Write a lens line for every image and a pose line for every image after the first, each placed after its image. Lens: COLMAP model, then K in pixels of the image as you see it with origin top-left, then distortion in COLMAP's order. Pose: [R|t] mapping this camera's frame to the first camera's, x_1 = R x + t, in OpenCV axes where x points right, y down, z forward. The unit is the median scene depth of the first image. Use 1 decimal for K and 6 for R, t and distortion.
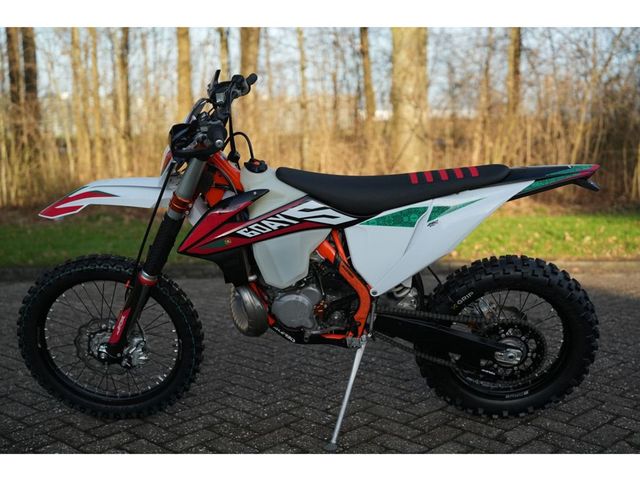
lens RADIAL K [[889.1, 0, 320.0], [0, 889.1, 240.0], [0, 0, 1]] dist [-0.094100, 0.963894]
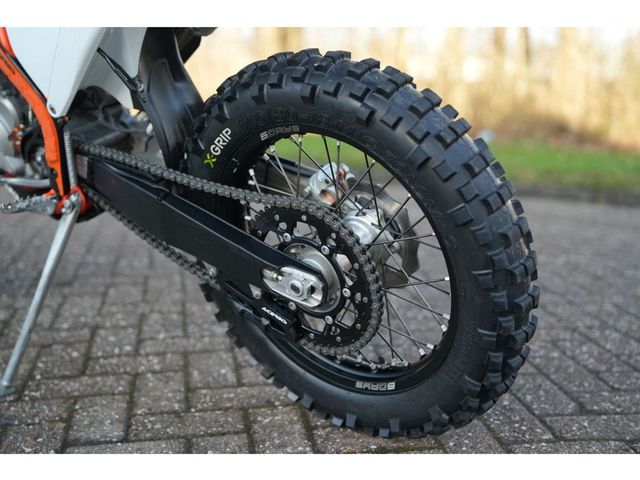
lens RADIAL K [[889.1, 0, 320.0], [0, 889.1, 240.0], [0, 0, 1]] dist [-0.094100, 0.963894]
pose [[0.792608, 0.139739, -0.593503, 0.506476], [-0.108417, 0.990172, 0.088345, 0.073448], [0.600016, -0.005677, 0.799968, 0.702514]]
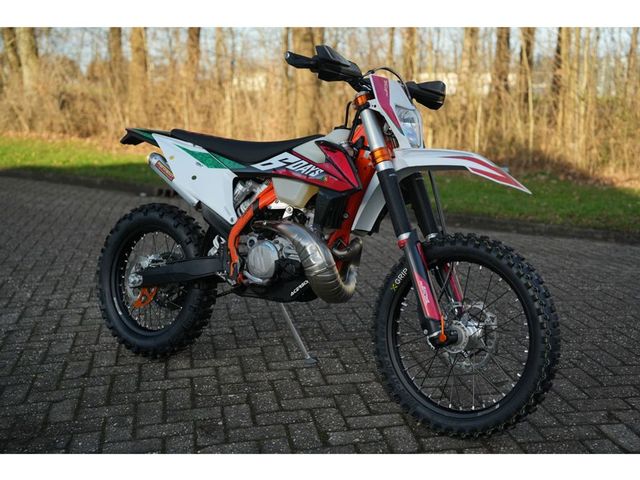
lens RADIAL K [[889.1, 0, 320.0], [0, 889.1, 240.0], [0, 0, 1]] dist [-0.094100, 0.963894]
pose [[0.800211, 0.123666, -0.586830, 0.689575], [-0.096737, 0.992311, 0.077204, -0.015925], [0.591865, -0.005012, 0.806021, -0.003577]]
